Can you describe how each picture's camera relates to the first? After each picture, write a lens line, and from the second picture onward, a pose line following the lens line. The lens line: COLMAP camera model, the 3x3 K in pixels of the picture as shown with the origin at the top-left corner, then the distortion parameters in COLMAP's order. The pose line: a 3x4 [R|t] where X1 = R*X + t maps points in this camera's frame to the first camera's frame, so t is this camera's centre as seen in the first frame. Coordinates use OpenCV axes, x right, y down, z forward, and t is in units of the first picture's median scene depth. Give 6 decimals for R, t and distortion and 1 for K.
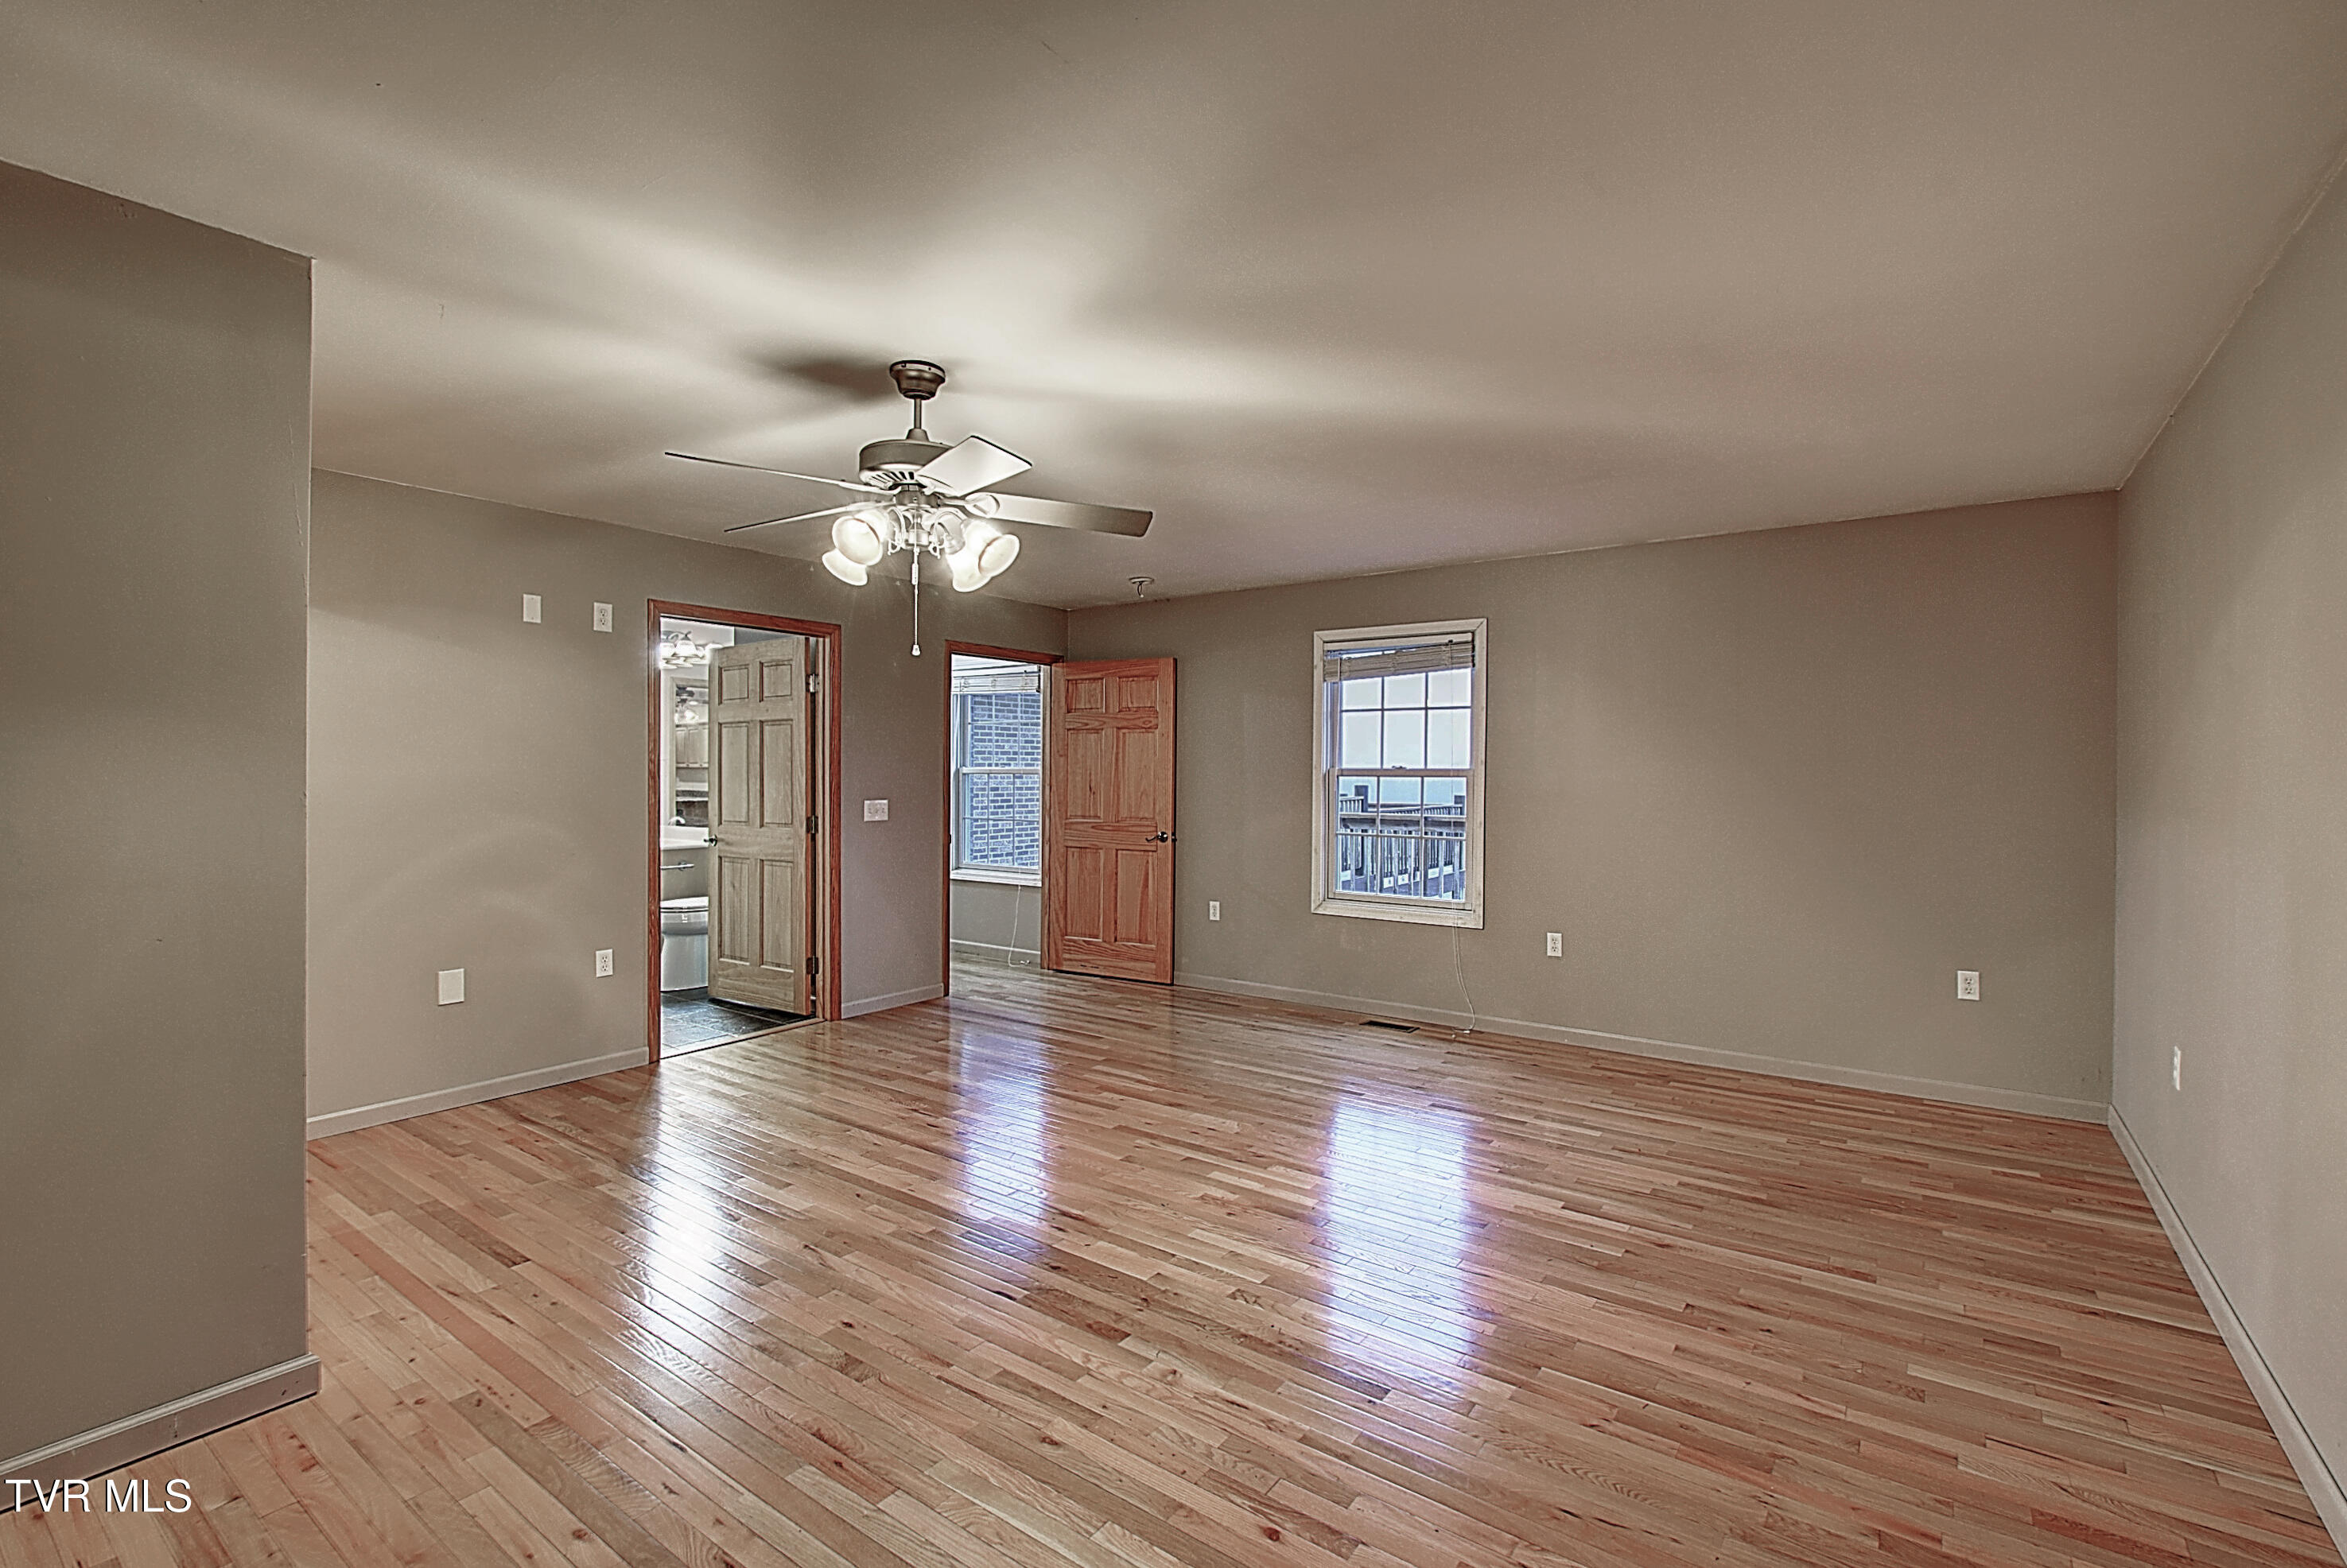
lens RADIAL K [[1031.7, 0, 1164.5], [0, 1031.7, 778.2], [0, 0, 1]] dist [0.003205, -0.008140]
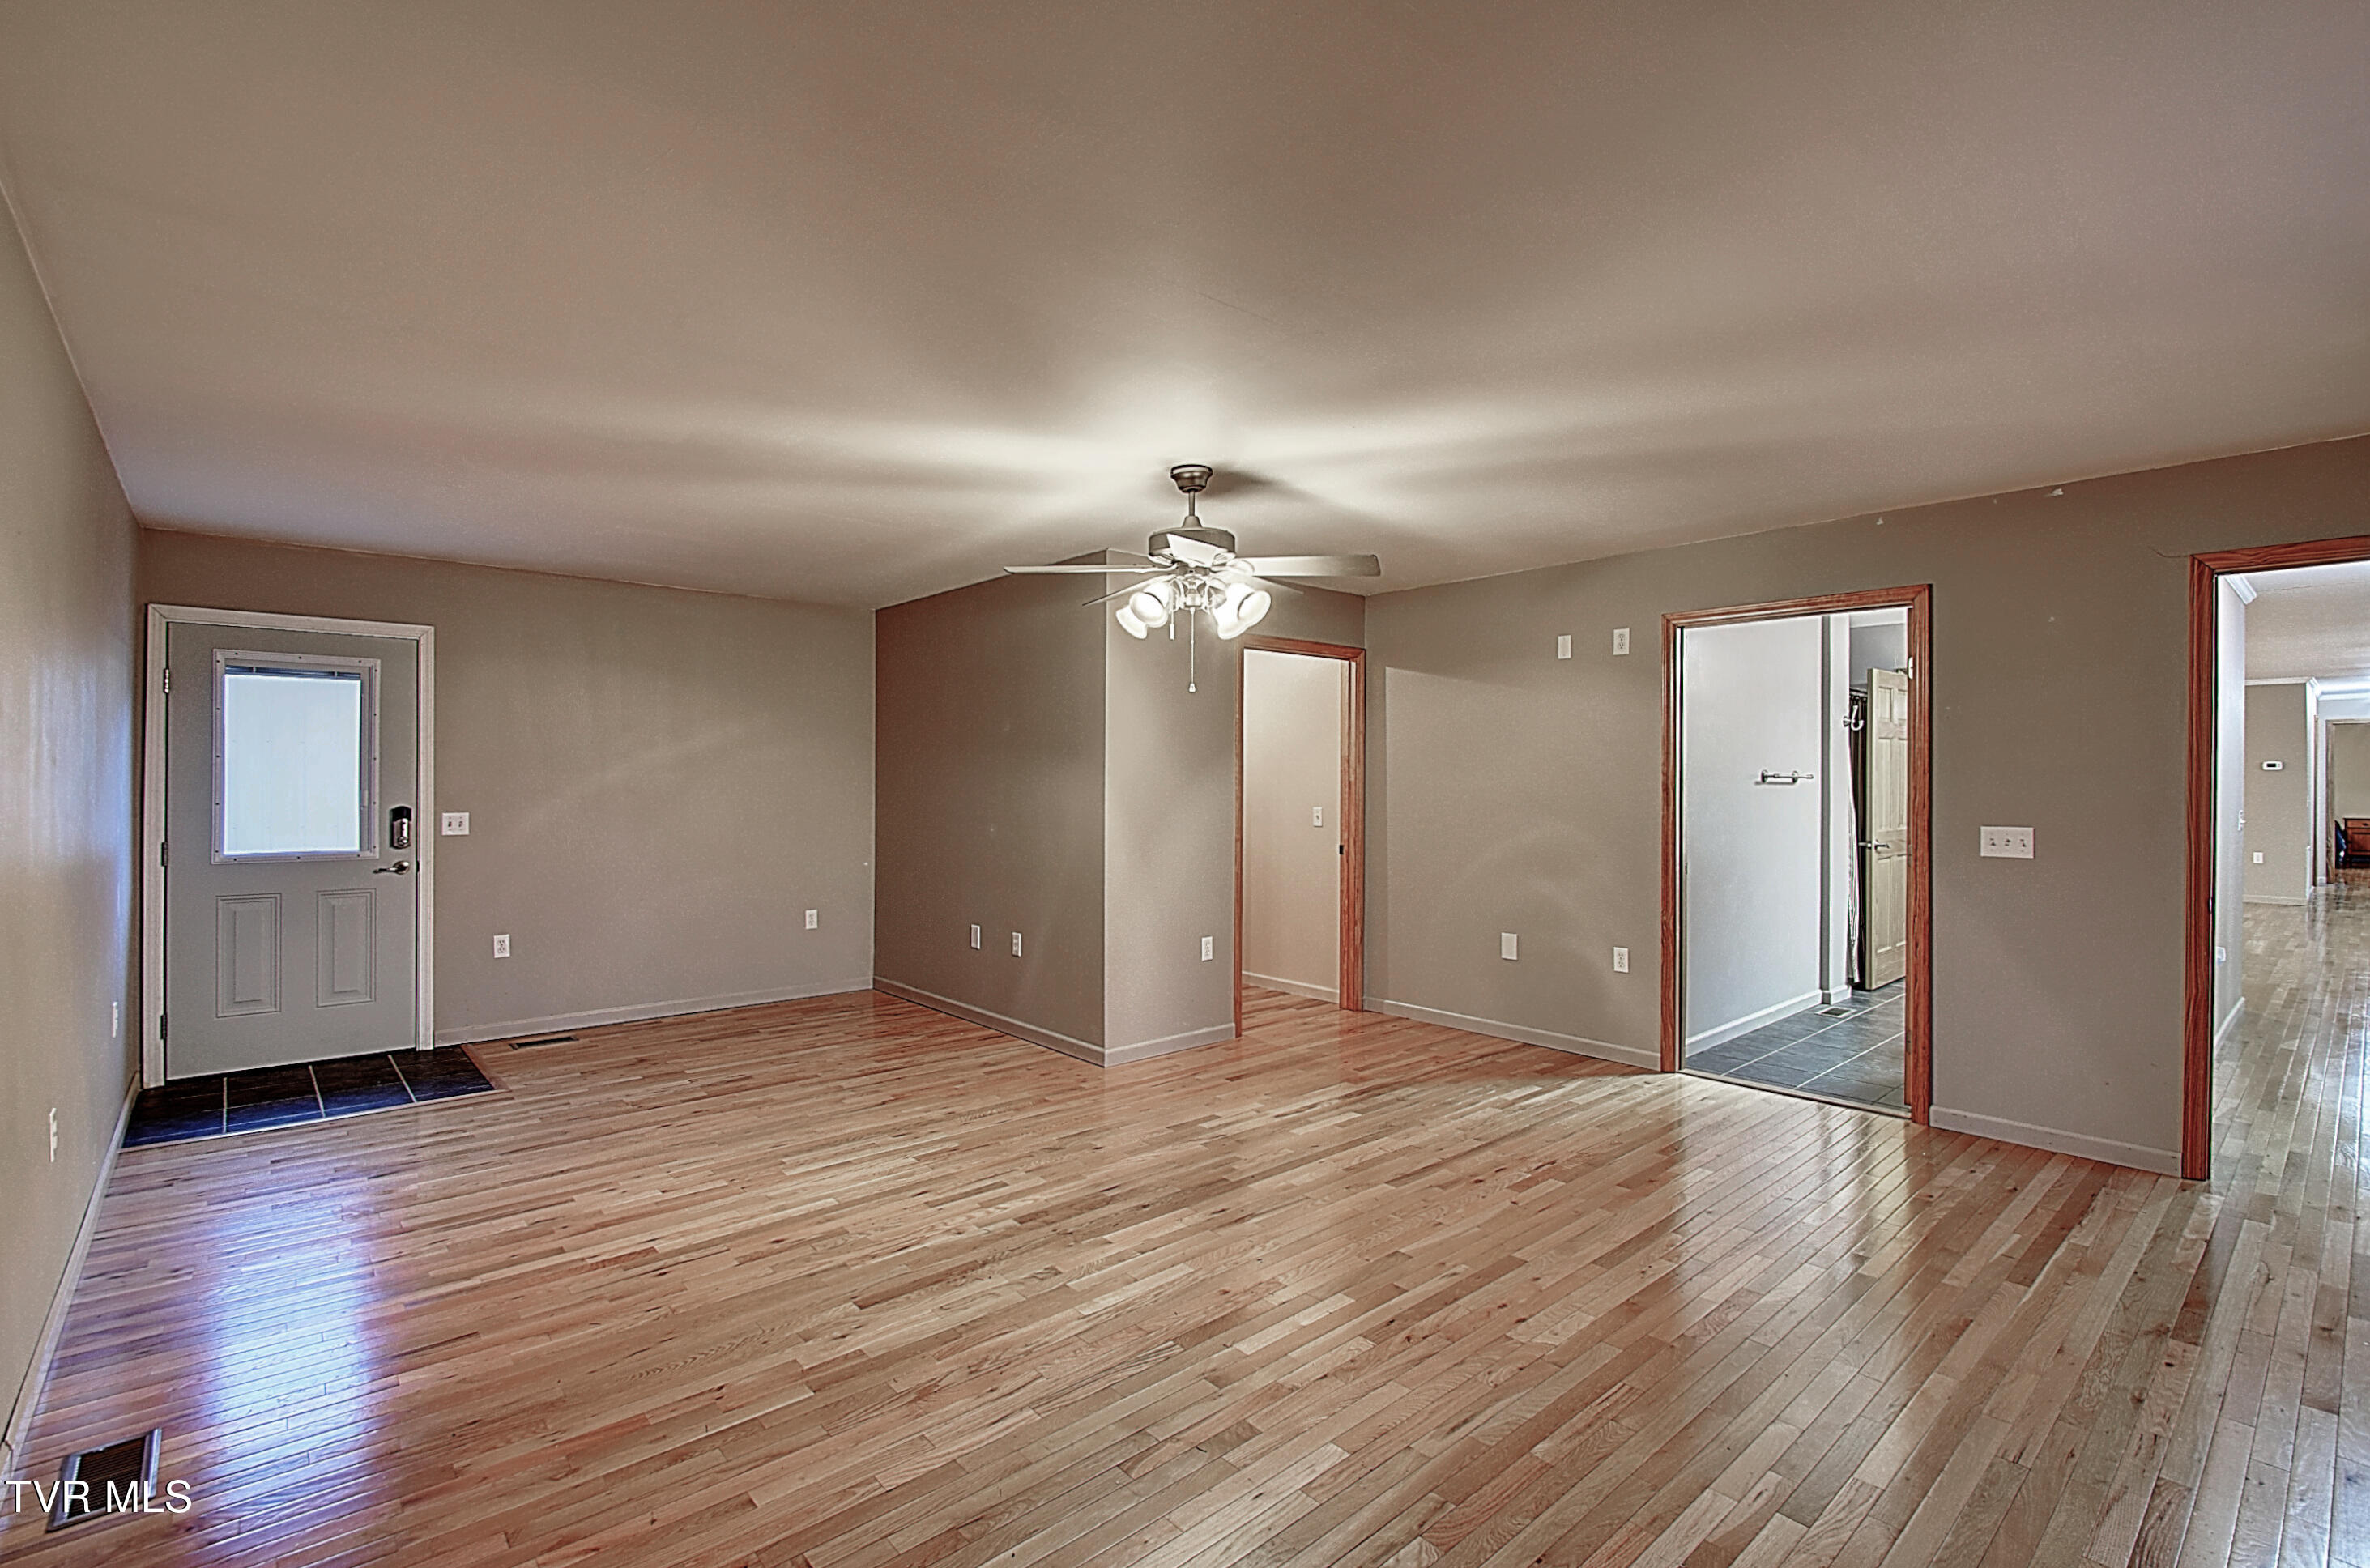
lens RADIAL K [[1063.2, 0, 1176.3], [0, 1063.2, 772.6], [0, 0, 1]] dist [0.000193, -0.000498]
pose [[-0.216387, -0.008253, -0.976273, 0.932551], [-0.008217, 0.999944, -0.006631, -0.008608], [0.976273, 0.006587, -0.216442, 1.129159]]
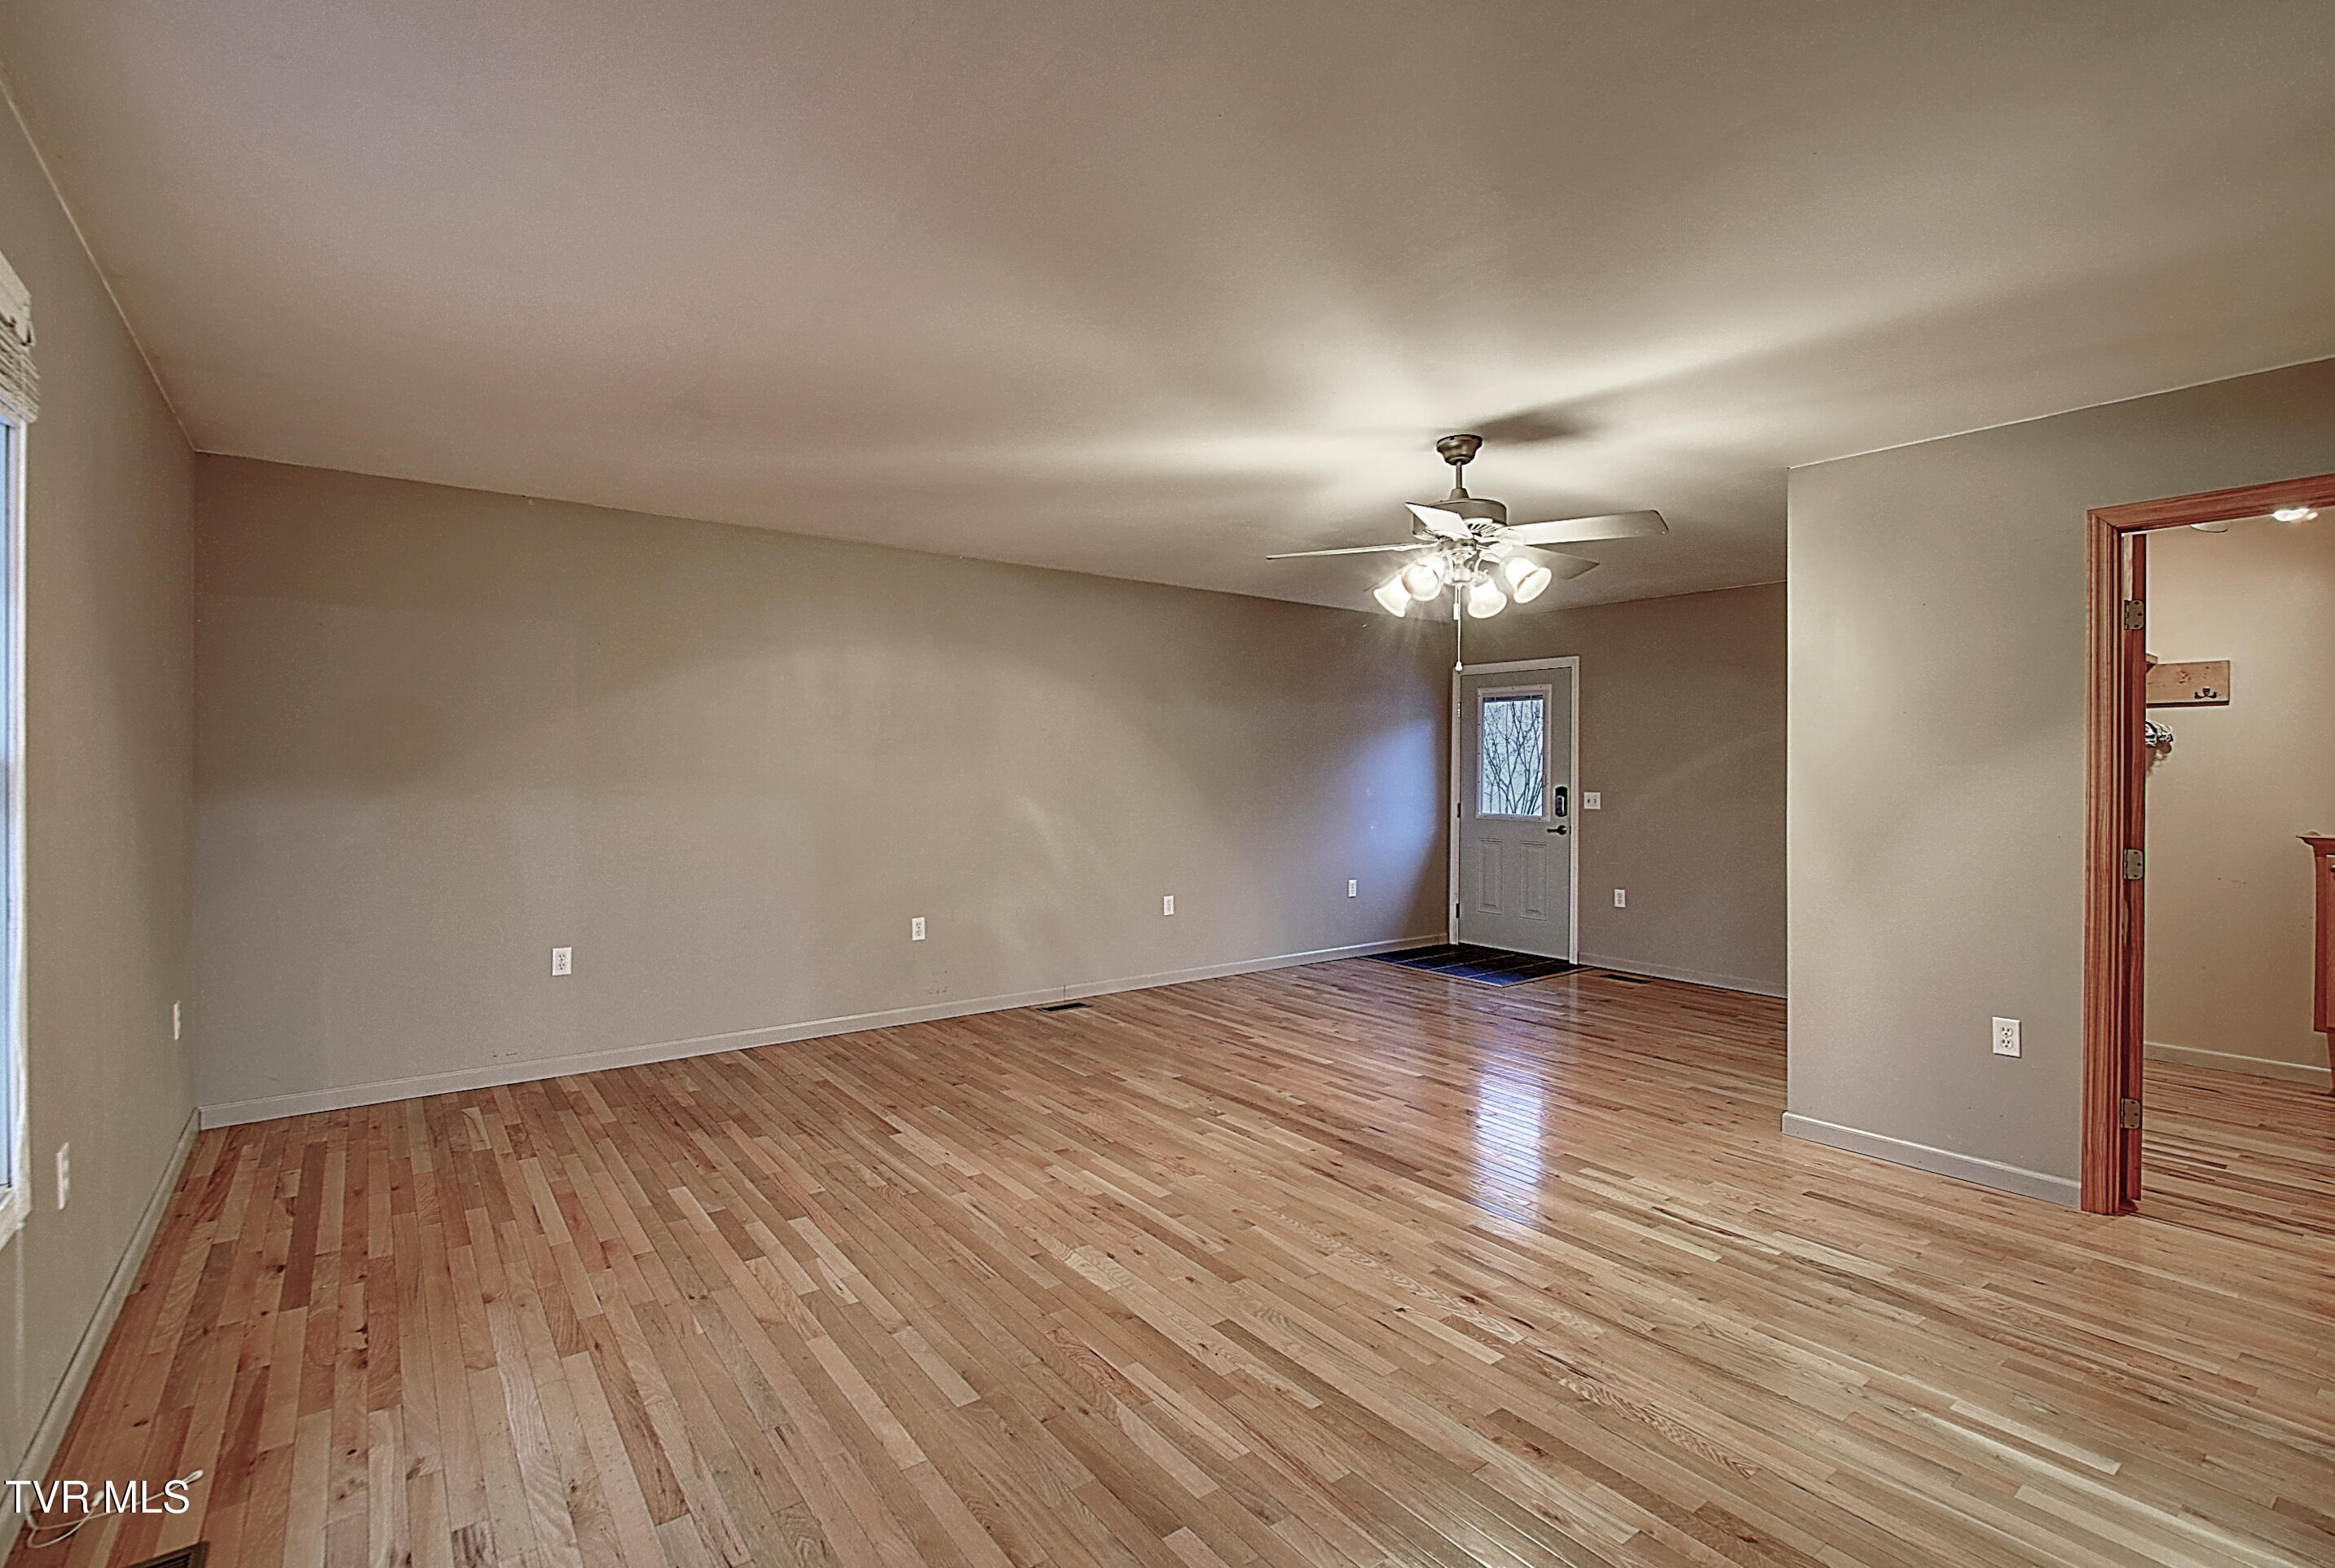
lens RADIAL K [[1070.1, 0, 1167.5], [0, 1070.1, 784.0], [0, 0, 1]] dist [0.001774, -0.008802]
pose [[-0.956807, -0.014275, 0.290374, -0.248098], [-0.008412, 0.999735, 0.021430, -0.005764], [-0.290603, 0.018062, -0.956673, 2.062306]]
